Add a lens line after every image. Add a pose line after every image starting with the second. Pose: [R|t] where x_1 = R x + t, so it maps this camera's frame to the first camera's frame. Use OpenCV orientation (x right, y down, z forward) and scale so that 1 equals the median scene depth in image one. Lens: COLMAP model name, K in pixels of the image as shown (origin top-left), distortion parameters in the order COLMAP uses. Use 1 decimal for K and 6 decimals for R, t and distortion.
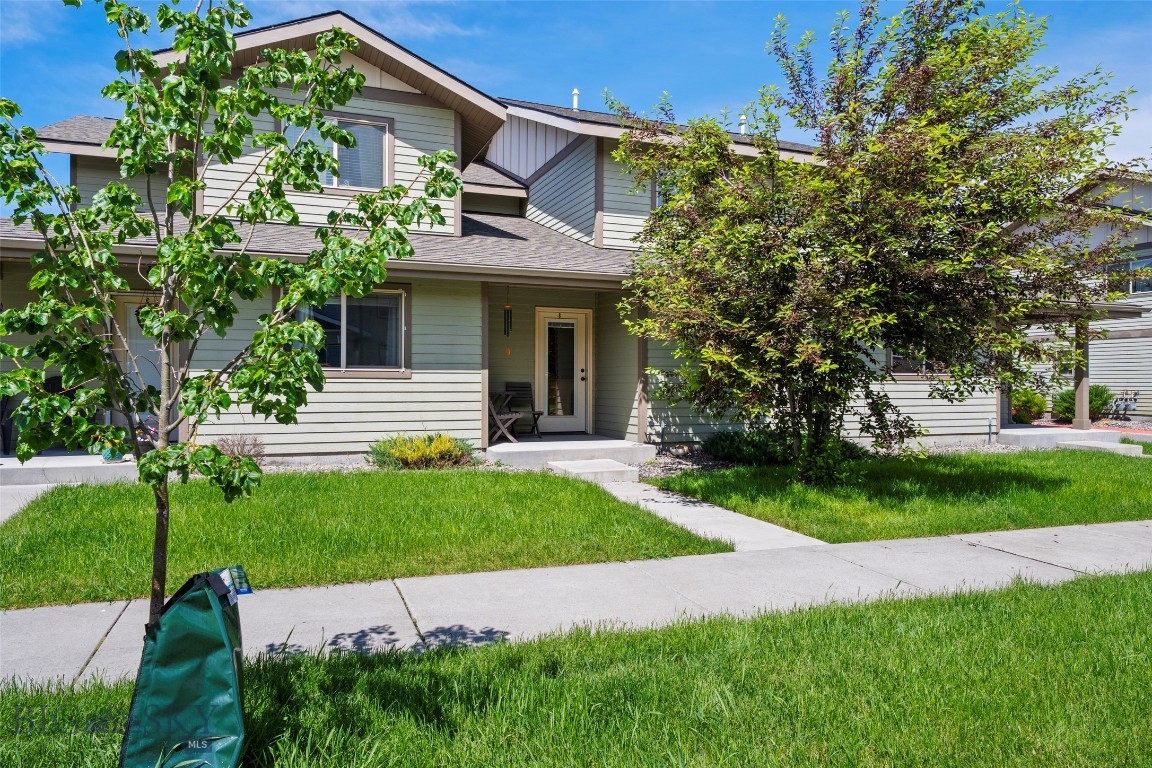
lens RADIAL K [[732.3, 0, 576.0], [0, 732.3, 384.0], [0, 0, 1]] dist [-0.001111, -0.005977]
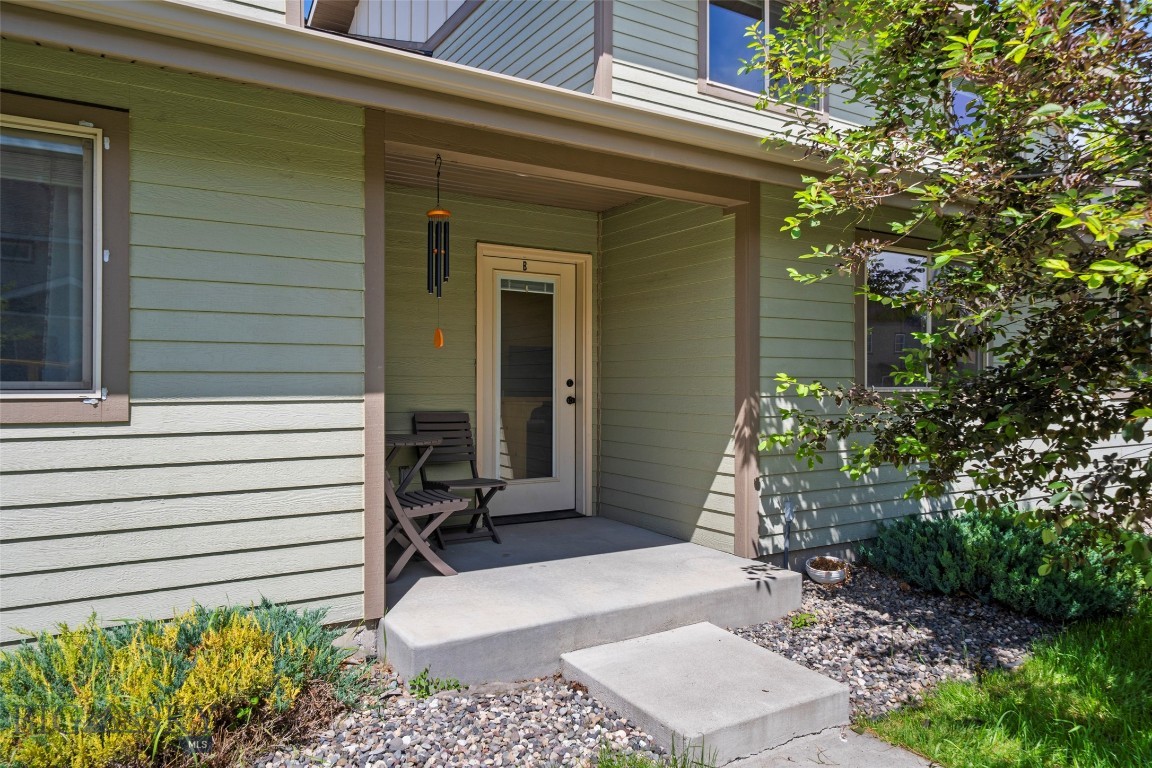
lens RADIAL K [[774.1, 0, 576.0], [0, 774.1, 384.0], [0, 0, 1]] dist [-0.000124, -0.001948]
pose [[0.984444, -0.000151, 0.175697, -0.091277], [-0.000198, 0.999998, 0.001971, -0.022414], [-0.175697, -0.001975, 0.984442, 0.599653]]
